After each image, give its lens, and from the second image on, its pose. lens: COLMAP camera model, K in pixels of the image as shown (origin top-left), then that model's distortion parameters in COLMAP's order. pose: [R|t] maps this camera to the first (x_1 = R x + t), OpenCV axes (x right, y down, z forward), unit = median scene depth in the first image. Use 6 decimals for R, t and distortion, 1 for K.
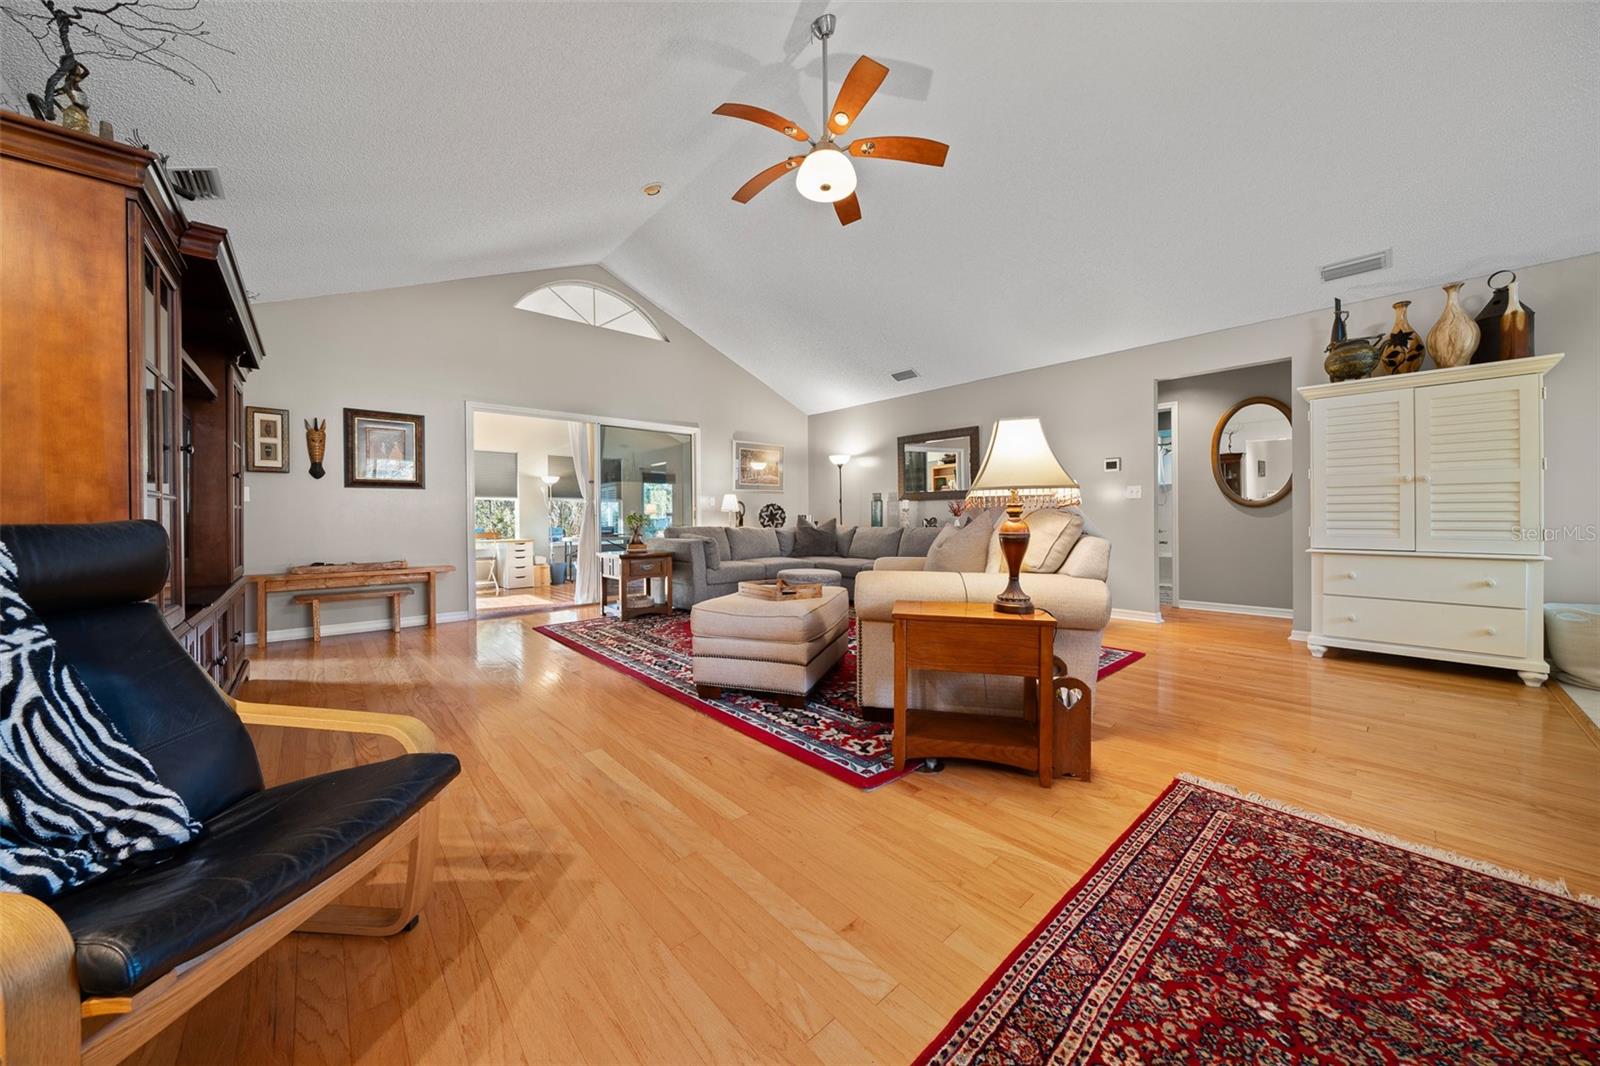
lens RADIAL K [[554.4, 0, 801.5], [0, 554.4, 521.4], [0, 0, 1]] dist [-0.007117, 0.000365]
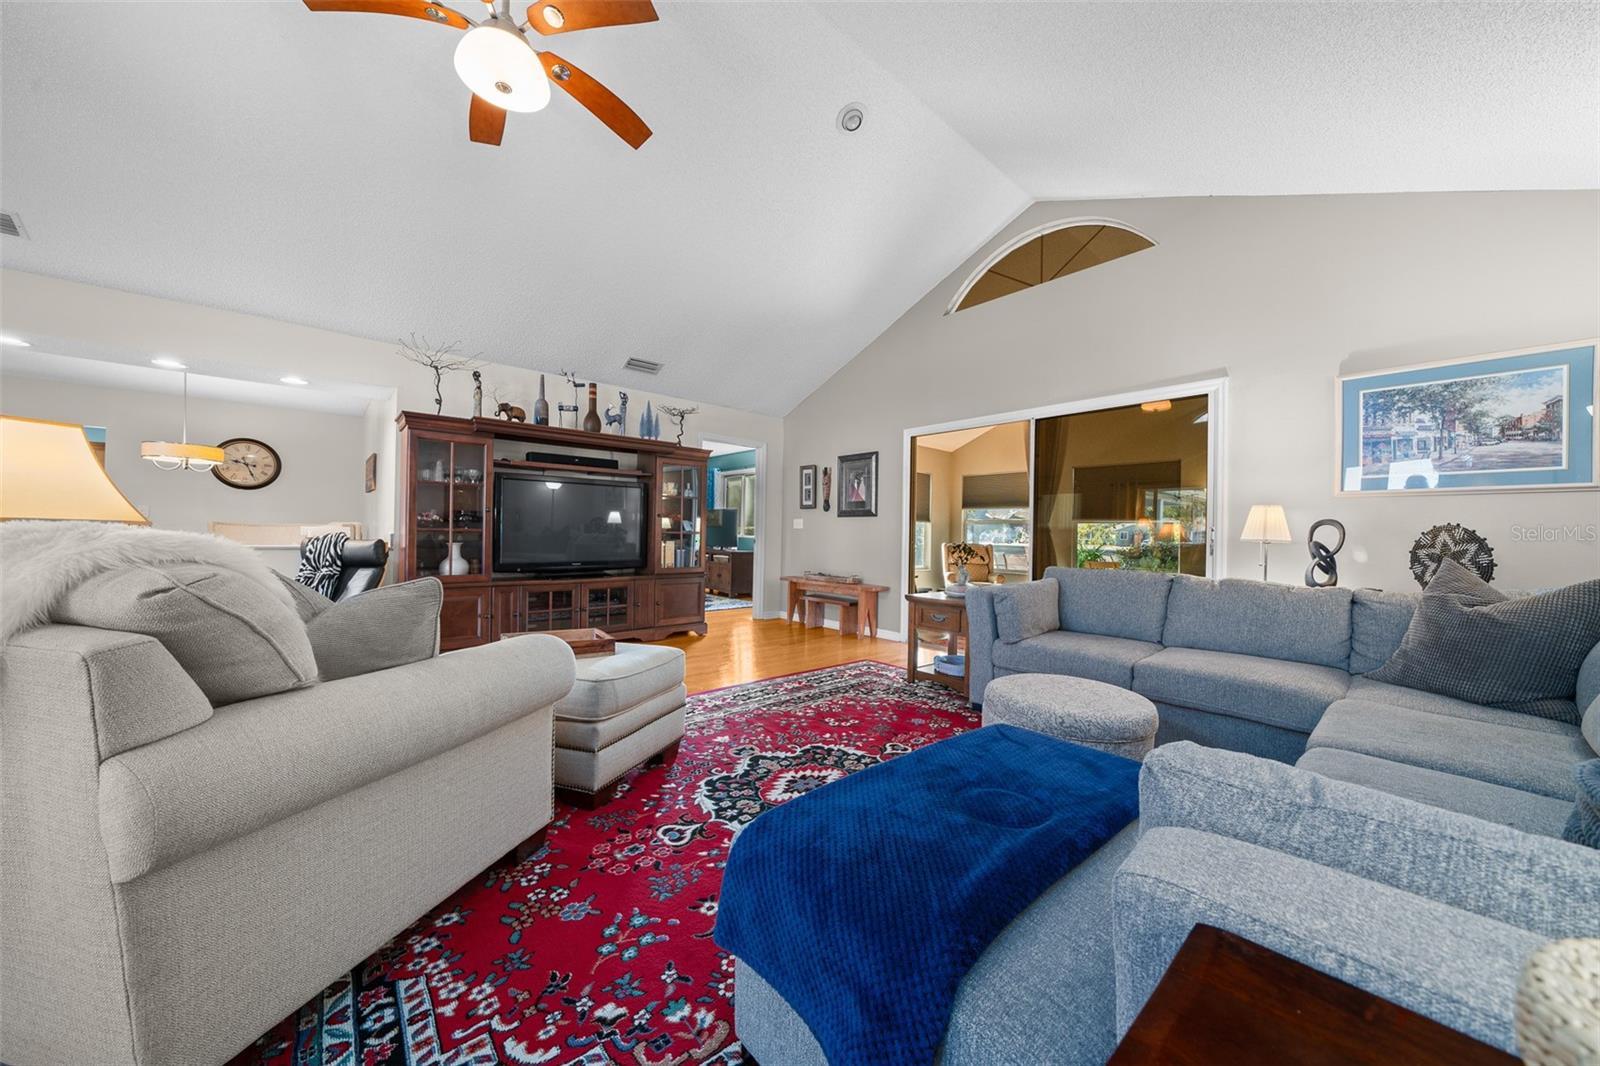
lens RADIAL K [[554.4, 0, 800.8], [0, 554.4, 529.9], [0, 0, 1]] dist [-0.007117, 0.000365]
pose [[-0.007957, 0.003375, -0.999963, 0.432221], [-0.018608, 0.999821, 0.003522, -0.031185], [0.999795, 0.018635, -0.007893, 0.828428]]
